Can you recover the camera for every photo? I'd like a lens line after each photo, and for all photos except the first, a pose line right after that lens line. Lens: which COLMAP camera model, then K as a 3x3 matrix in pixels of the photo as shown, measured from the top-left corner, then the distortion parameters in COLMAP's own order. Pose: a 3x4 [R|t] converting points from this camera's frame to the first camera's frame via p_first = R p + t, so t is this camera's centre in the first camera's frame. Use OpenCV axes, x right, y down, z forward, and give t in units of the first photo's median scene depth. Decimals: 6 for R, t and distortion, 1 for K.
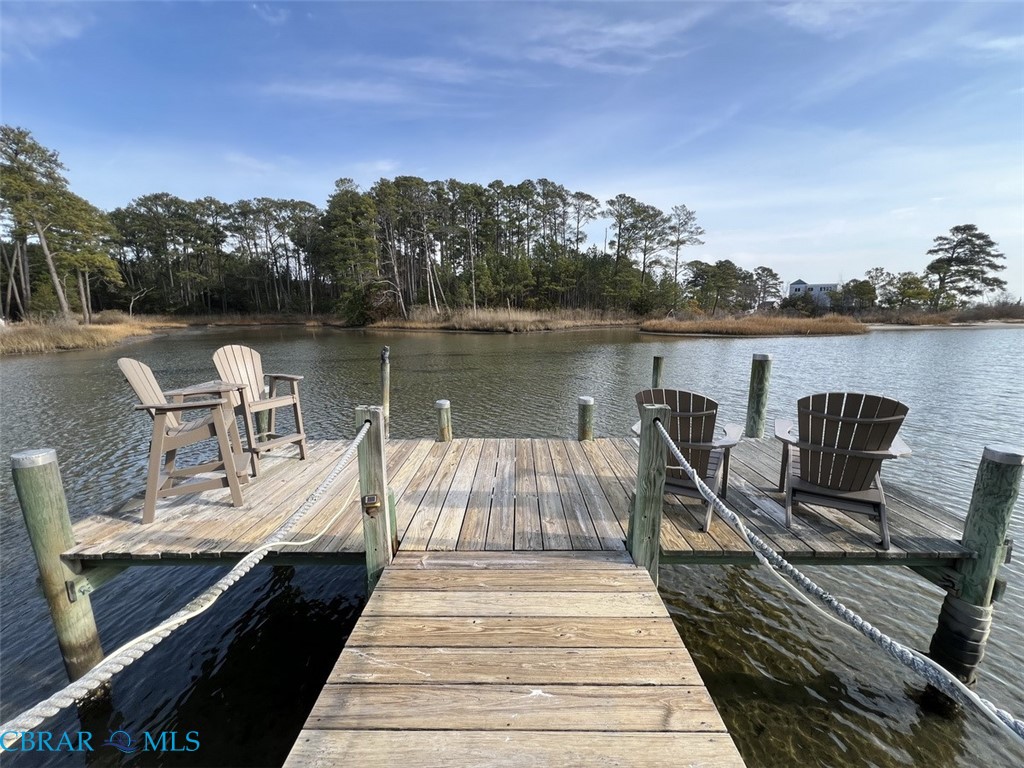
lens RADIAL K [[409.5, 0, 514.7], [0, 409.5, 386.0], [0, 0, 1]] dist [-0.009812, -0.000152]
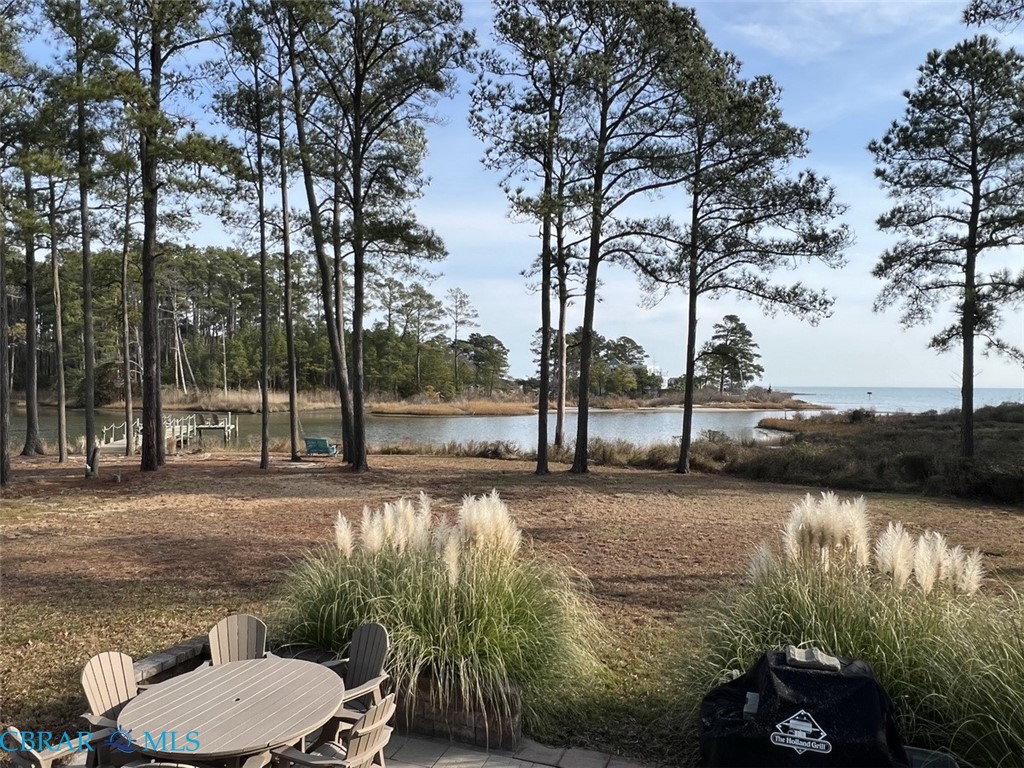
lens RADIAL K [[707.4, 0, 508.2], [0, 707.4, 383.8], [0, 0, 1]] dist [-0.004332, -0.000661]
pose [[0.970729, 0.015356, 0.239685, 0.147117], [0.027990, 0.983921, -0.176398, 0.110597], [-0.238540, 0.177943, 0.954691, -0.755084]]
